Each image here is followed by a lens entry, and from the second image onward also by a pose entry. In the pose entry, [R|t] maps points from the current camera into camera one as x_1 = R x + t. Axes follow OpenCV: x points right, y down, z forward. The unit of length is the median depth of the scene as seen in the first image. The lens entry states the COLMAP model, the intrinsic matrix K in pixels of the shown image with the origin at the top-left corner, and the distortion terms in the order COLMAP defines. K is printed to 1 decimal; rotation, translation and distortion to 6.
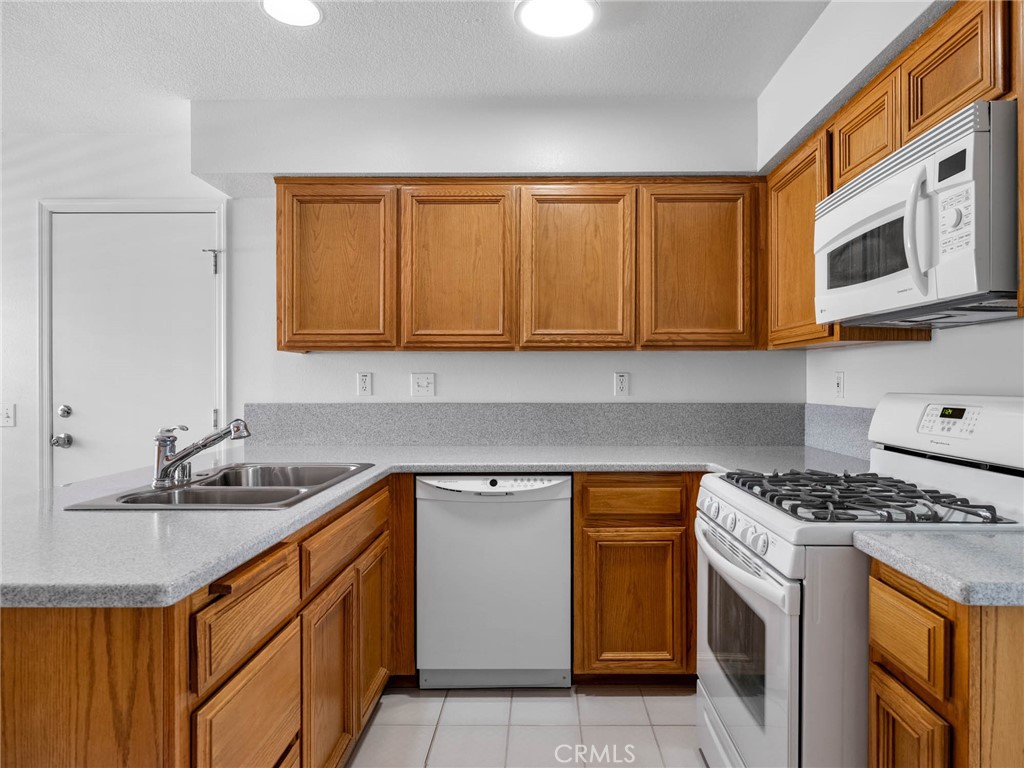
lens RADIAL K [[611.1, 0, 512.0], [0, 611.1, 384.0], [0, 0, 1]] dist [-0.002862, -0.001916]
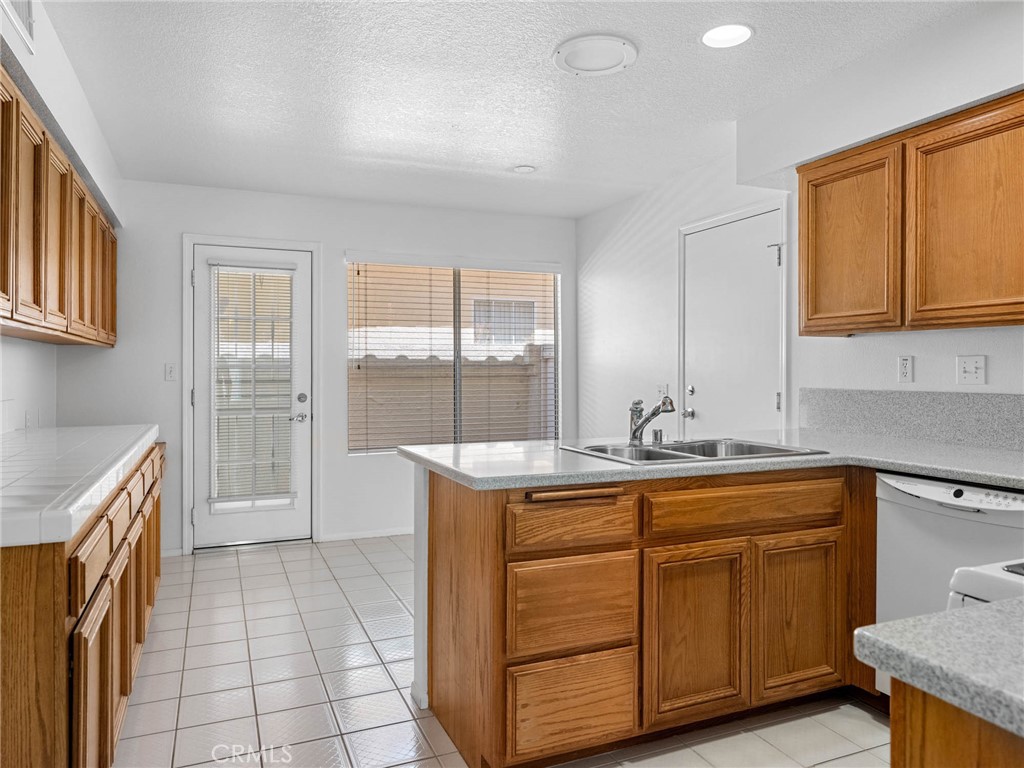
lens RADIAL K [[690.7, 0, 511.5], [0, 690.7, 366.6], [0, 0, 1]] dist [-0.000507, 0.000398]
pose [[0.403330, -0.002040, -0.915052, 0.488789], [-0.003105, 0.999989, -0.003598, 0.001848], [0.915049, 0.004293, 0.403320, 0.094660]]
